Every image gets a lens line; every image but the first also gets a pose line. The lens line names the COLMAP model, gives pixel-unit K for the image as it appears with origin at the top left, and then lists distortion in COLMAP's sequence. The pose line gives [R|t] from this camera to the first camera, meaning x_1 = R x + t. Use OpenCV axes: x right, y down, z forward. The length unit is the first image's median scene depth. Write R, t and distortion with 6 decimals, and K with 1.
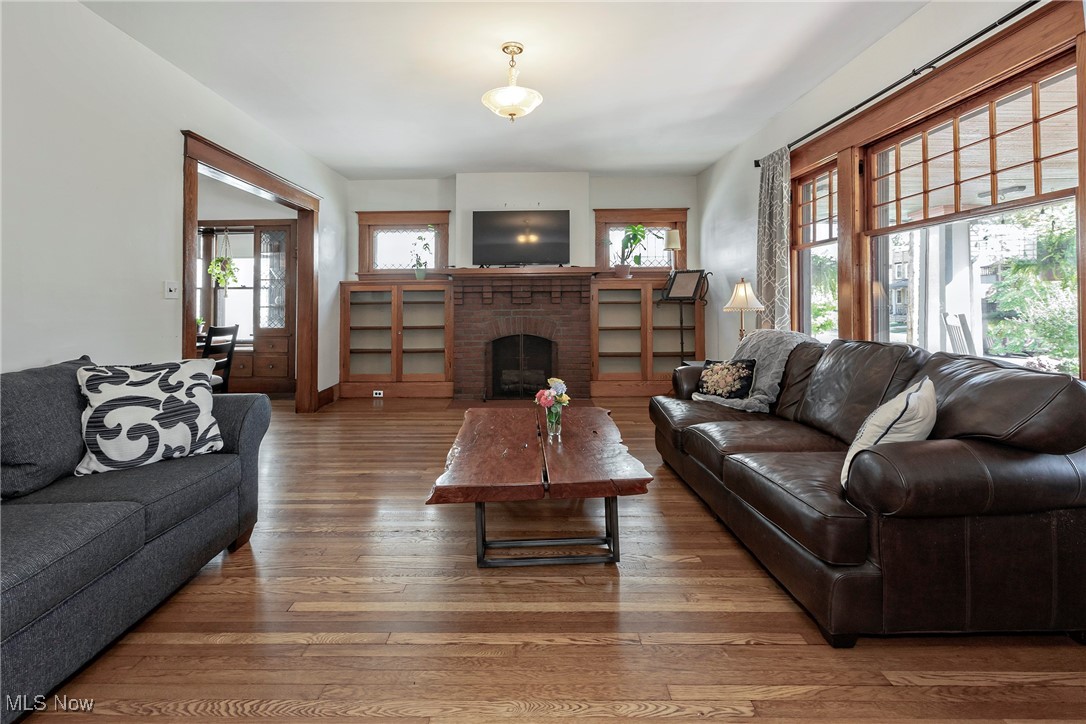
lens RADIAL K [[476.9, 0, 543.9], [0, 476.9, 289.0], [0, 0, 1]] dist [0.000749, 0.000164]
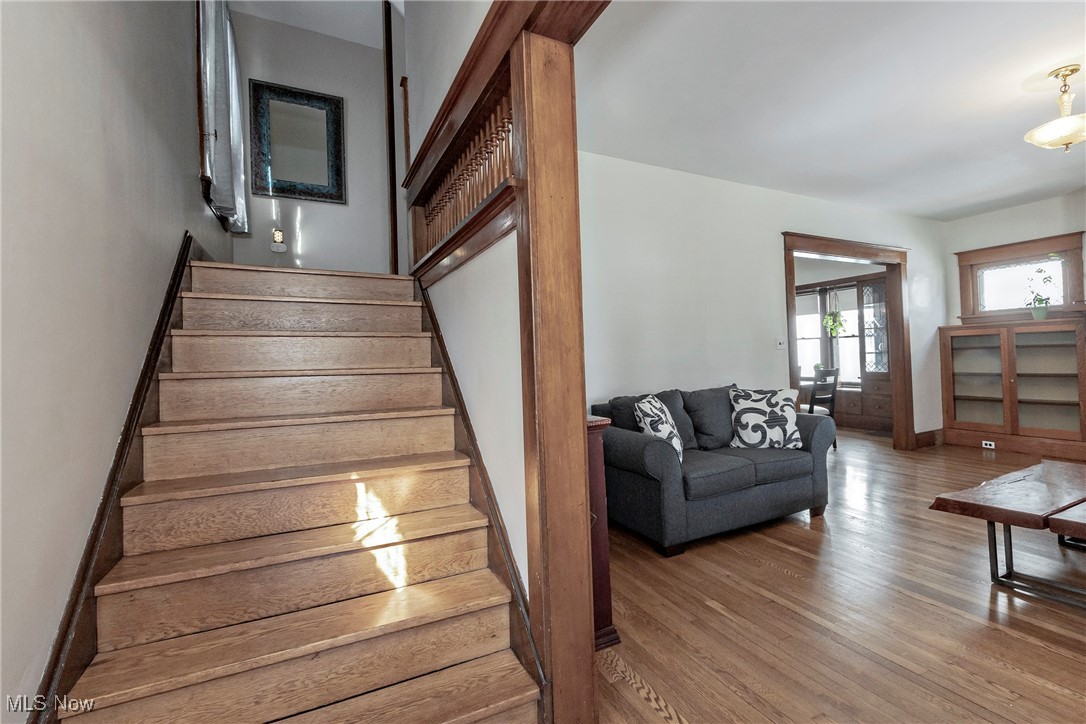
lens RADIAL K [[499.3, 0, 529.5], [0, 499.3, 349.7], [0, 0, 1]] dist [0.000075, -0.000236]
pose [[0.362515, -0.018021, -0.931804, 0.449198], [0.050108, 0.998744, 0.000179, -0.020921], [0.930630, -0.046756, 0.362963, -0.337299]]
